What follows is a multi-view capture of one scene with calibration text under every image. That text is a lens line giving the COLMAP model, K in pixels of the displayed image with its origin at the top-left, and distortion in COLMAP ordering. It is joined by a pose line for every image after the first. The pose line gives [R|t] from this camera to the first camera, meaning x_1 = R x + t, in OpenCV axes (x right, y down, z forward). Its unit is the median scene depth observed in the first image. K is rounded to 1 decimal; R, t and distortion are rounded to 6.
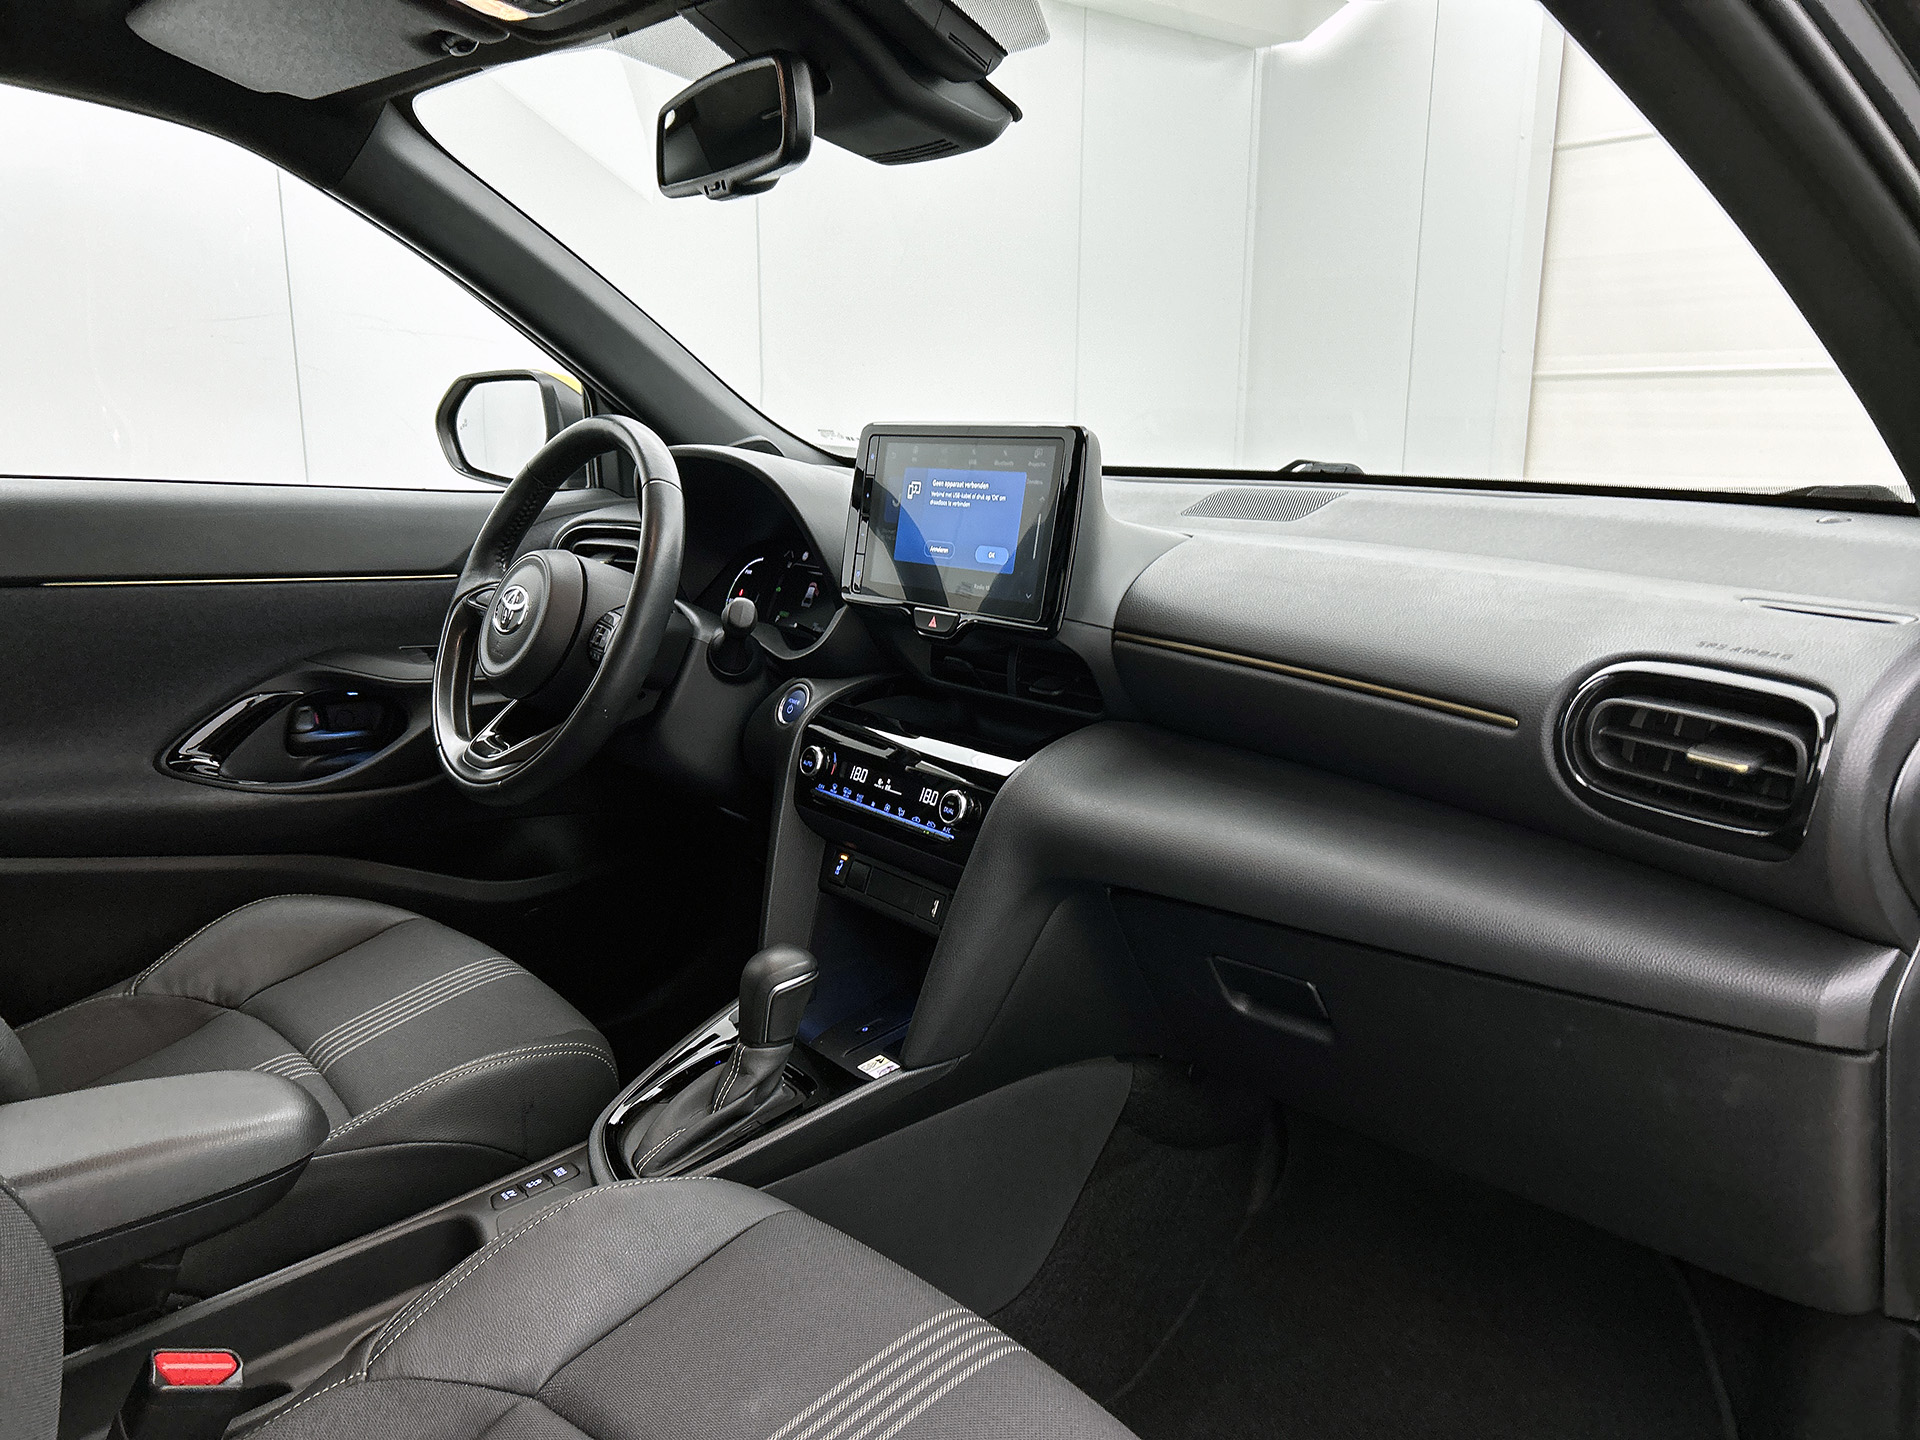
lens RADIAL K [[1454.0, 0, 947.5], [0, 1454.0, 732.0], [0, 0, 1]] dist [0.036142, -0.008141]
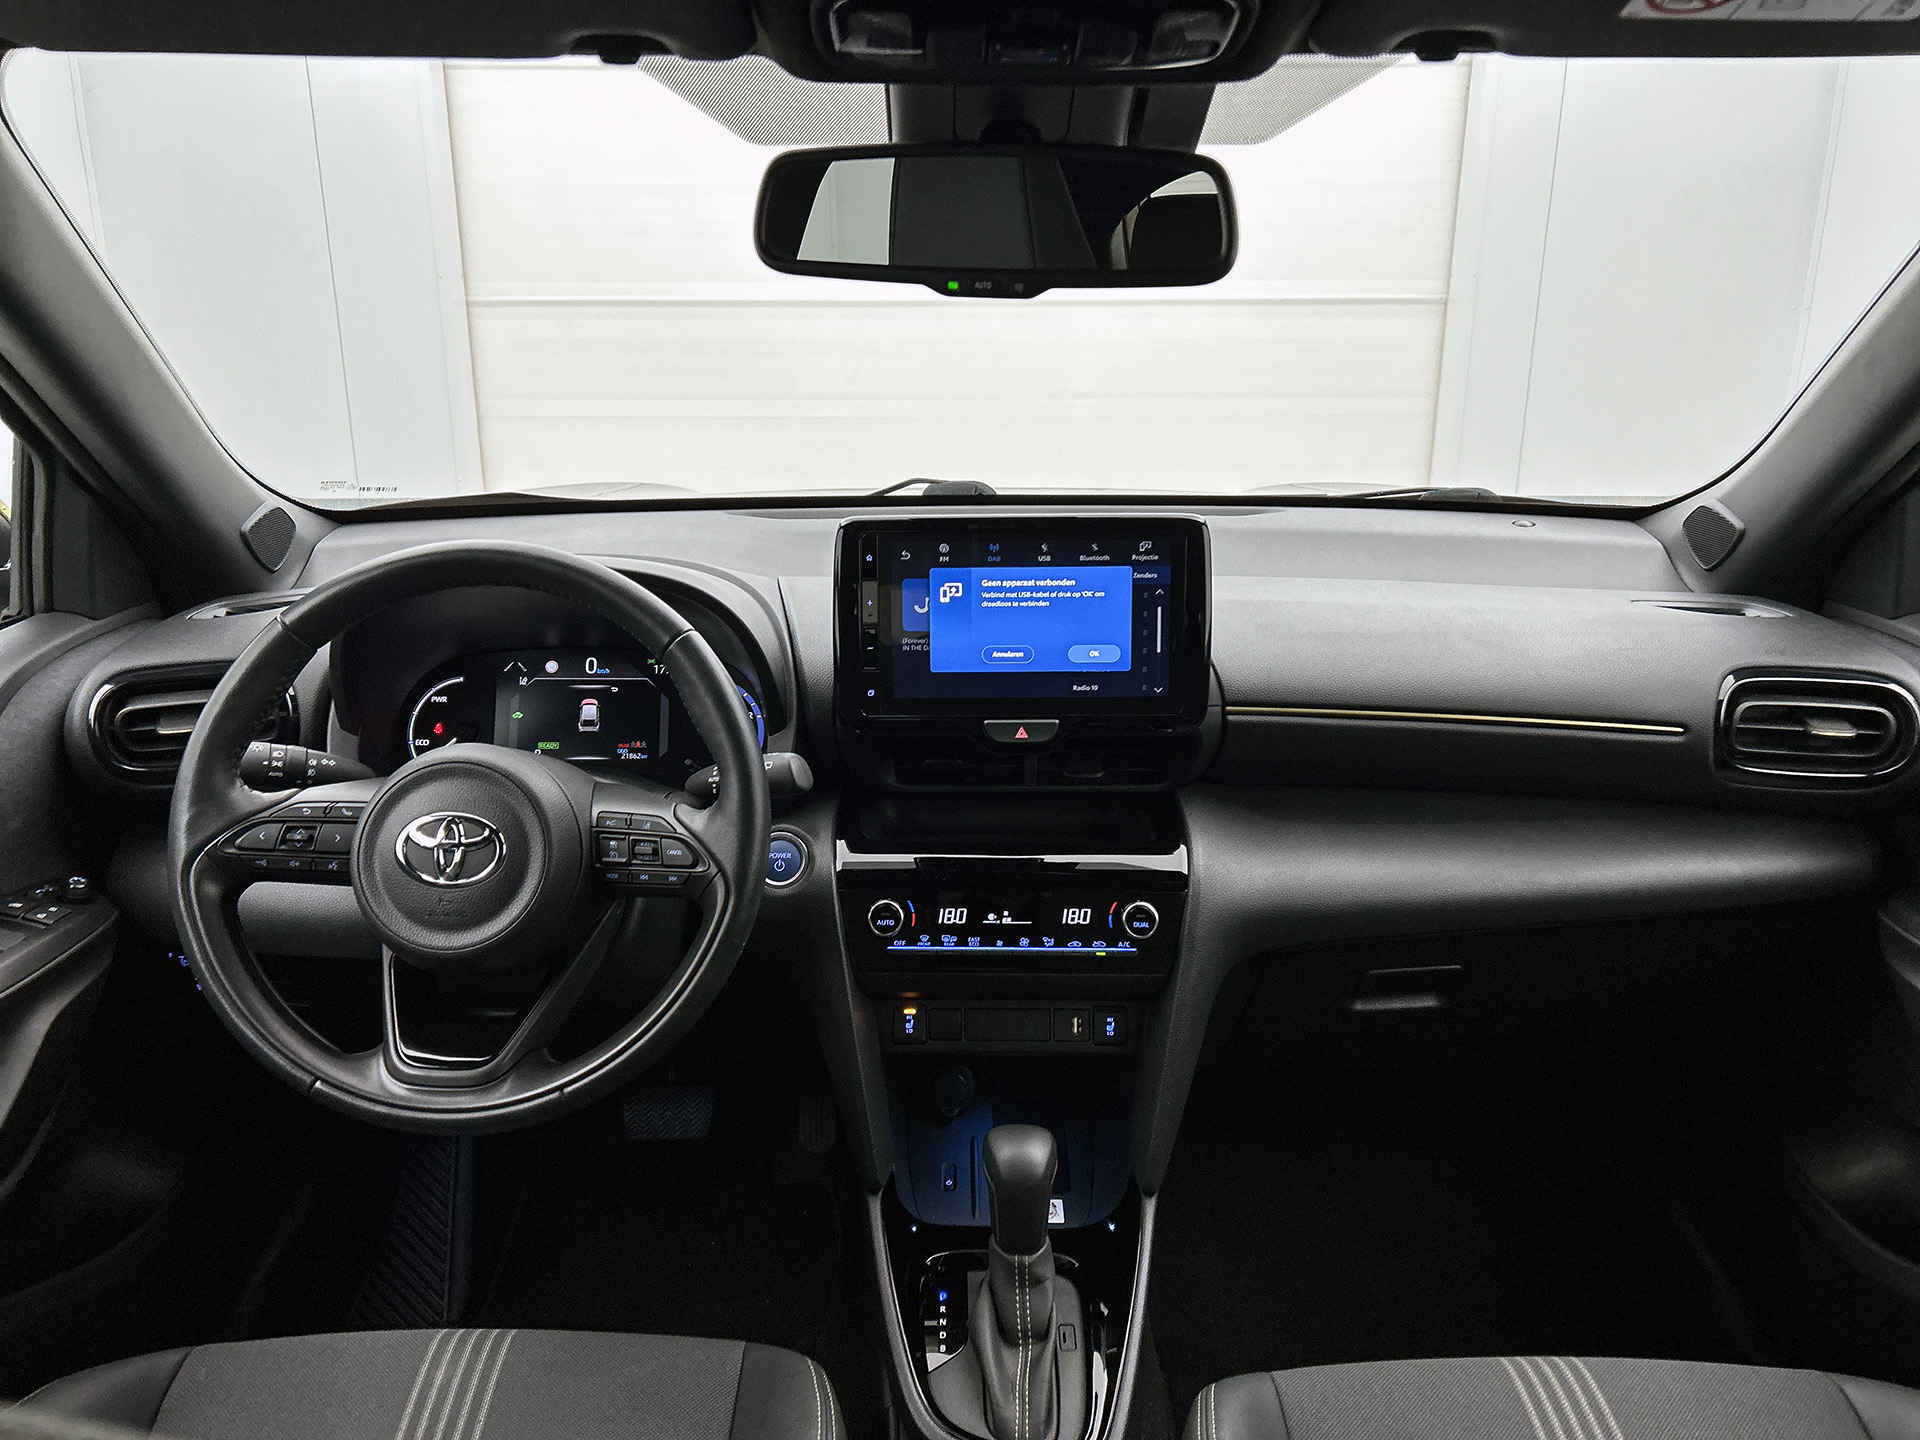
lens RADIAL K [[1454.0, 0, 965.0], [0, 1454.0, 710.1], [0, 0, 1]] dist [0.036142, -0.008141]
pose [[0.637998, -0.217270, 0.738750, -0.710822], [0.168849, 0.975493, 0.141076, -0.225941], [-0.751298, 0.034731, 0.659049, 0.418187]]
